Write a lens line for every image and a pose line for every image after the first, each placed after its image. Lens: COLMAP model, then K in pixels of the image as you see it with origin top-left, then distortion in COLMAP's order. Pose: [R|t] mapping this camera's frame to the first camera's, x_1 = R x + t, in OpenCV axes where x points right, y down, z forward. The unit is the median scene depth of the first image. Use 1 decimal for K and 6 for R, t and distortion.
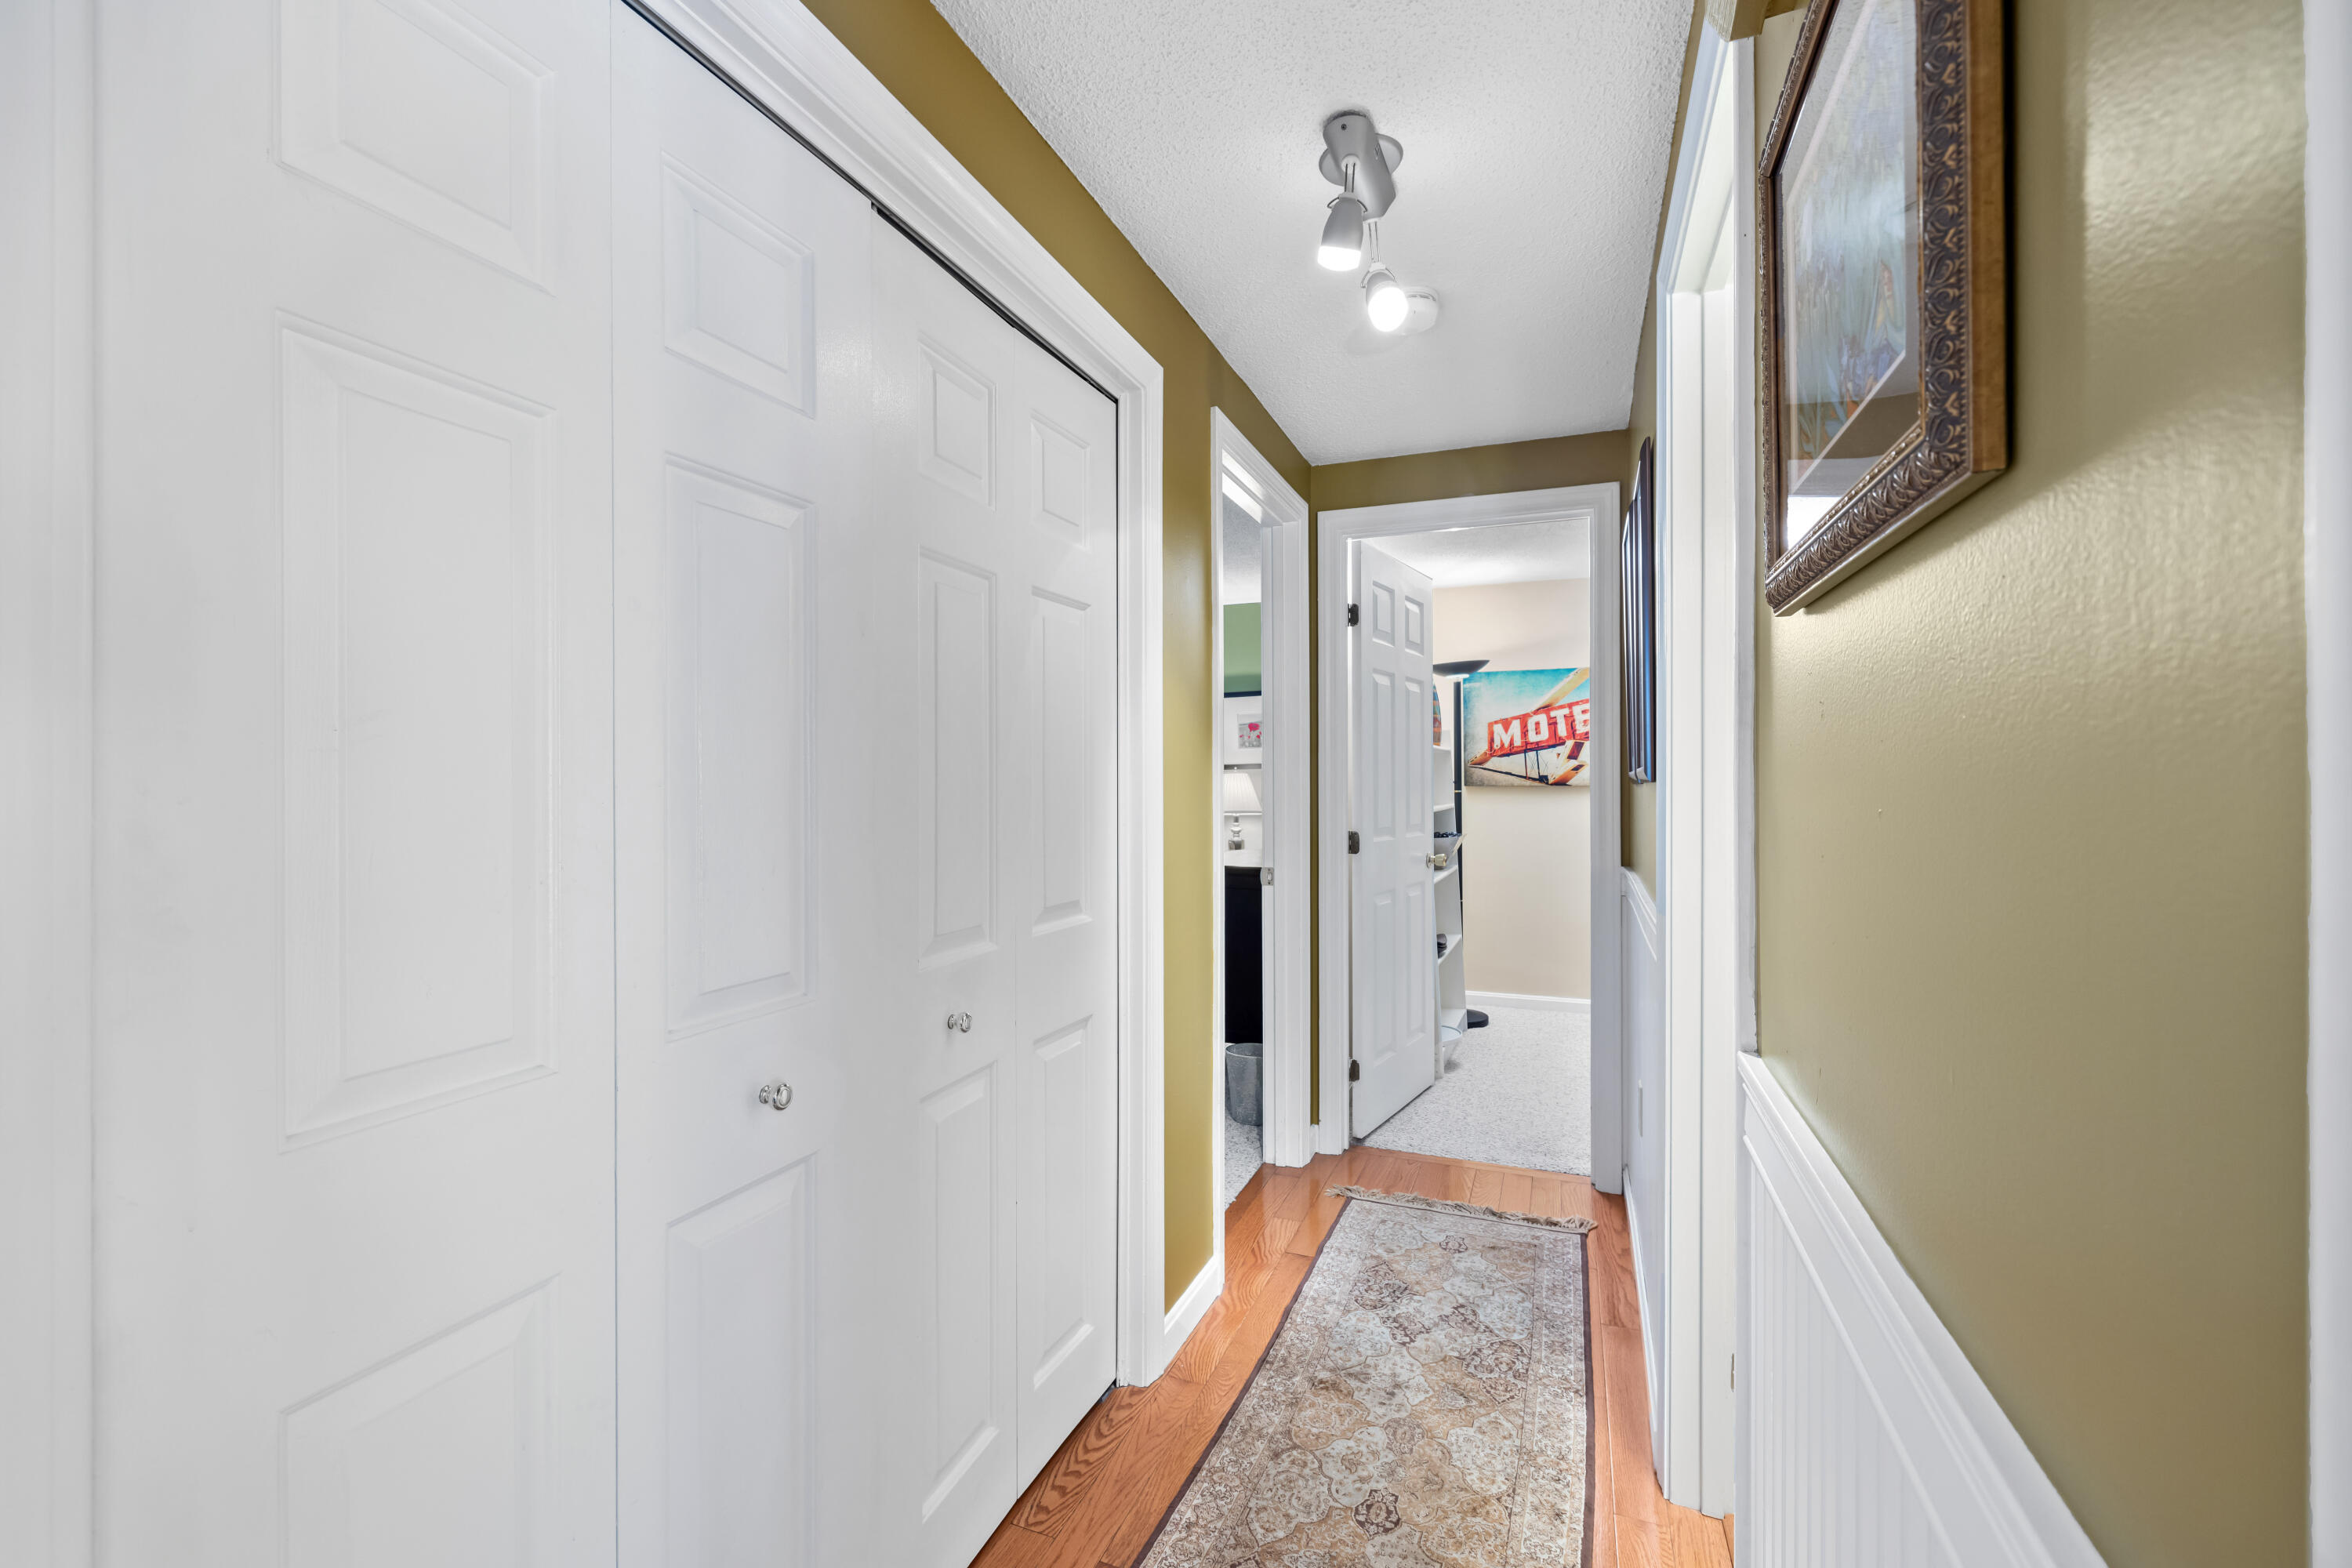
lens RADIAL K [[1010.3, 0, 1178.0], [0, 1010.3, 782.1], [0, 0, 1]] dist [-0.015800, -0.000481]
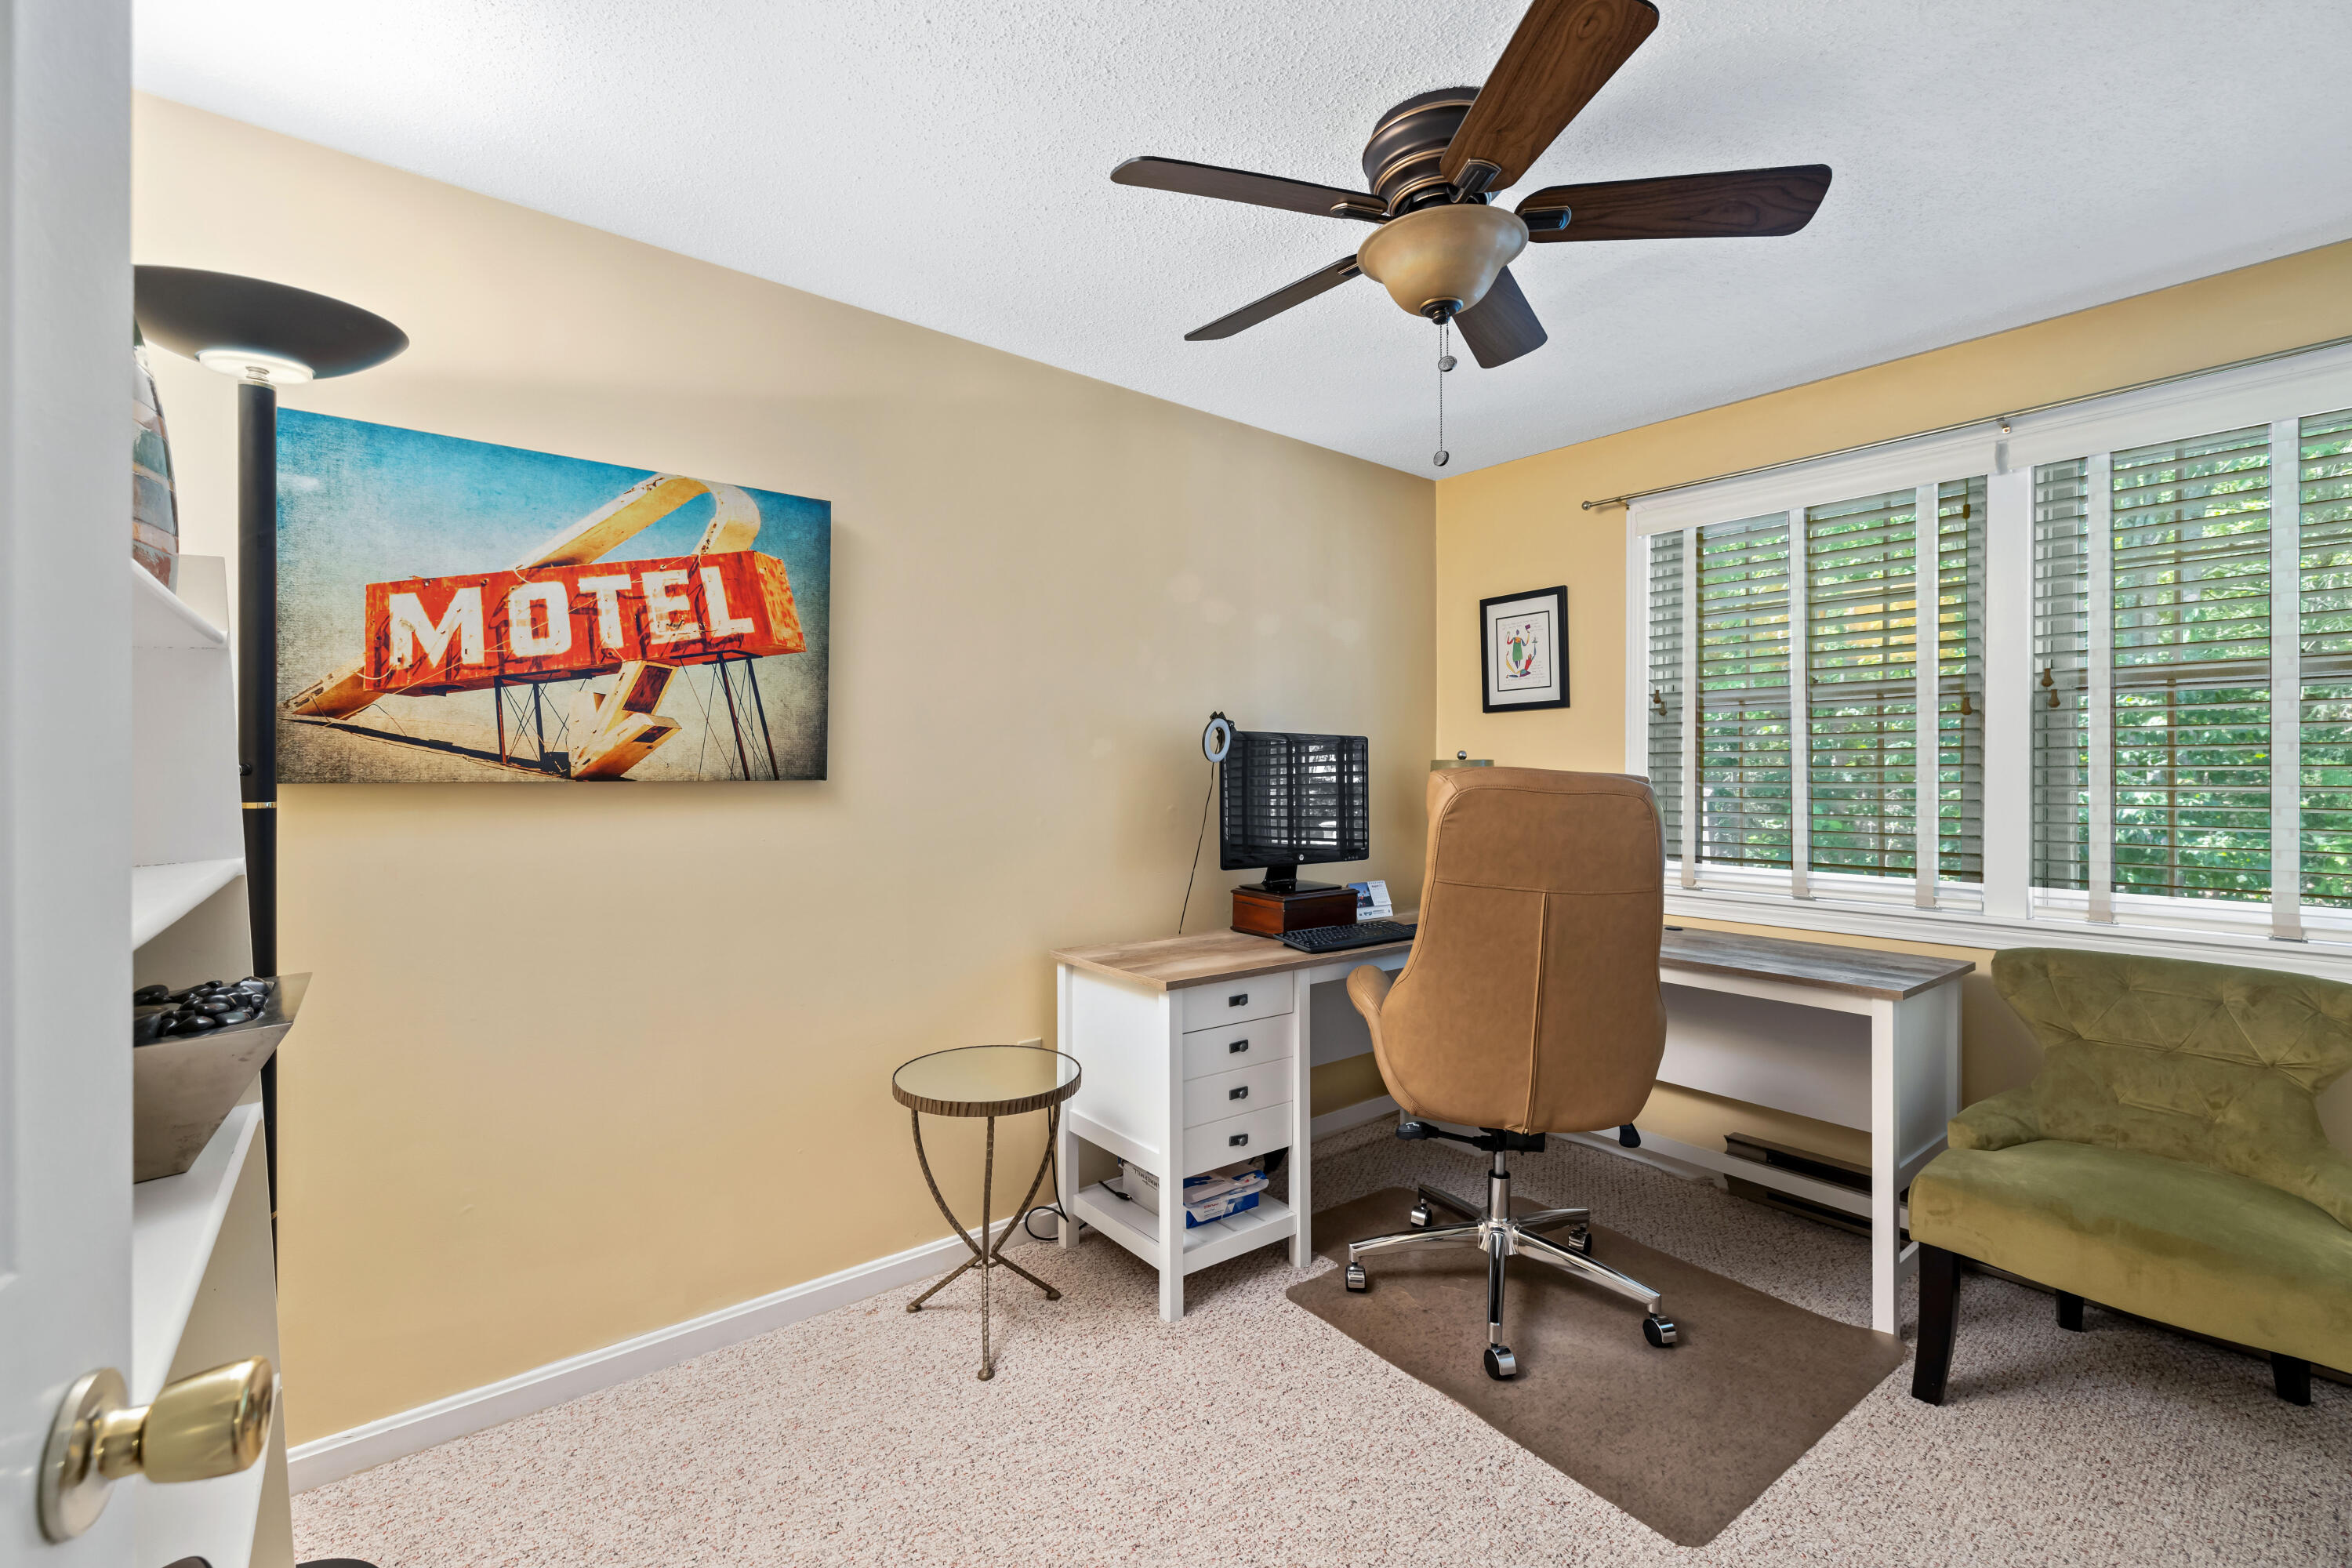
lens RADIAL K [[1010.3, 0, 1181.6], [0, 1010.3, 770.8], [0, 0, 1]] dist [-0.015800, -0.000481]
pose [[0.496513, 0.006495, 0.868005, 0.164654], [-0.002414, 0.999978, -0.006102, 0.001275], [-0.868026, 0.000934, 0.496518, 0.633628]]
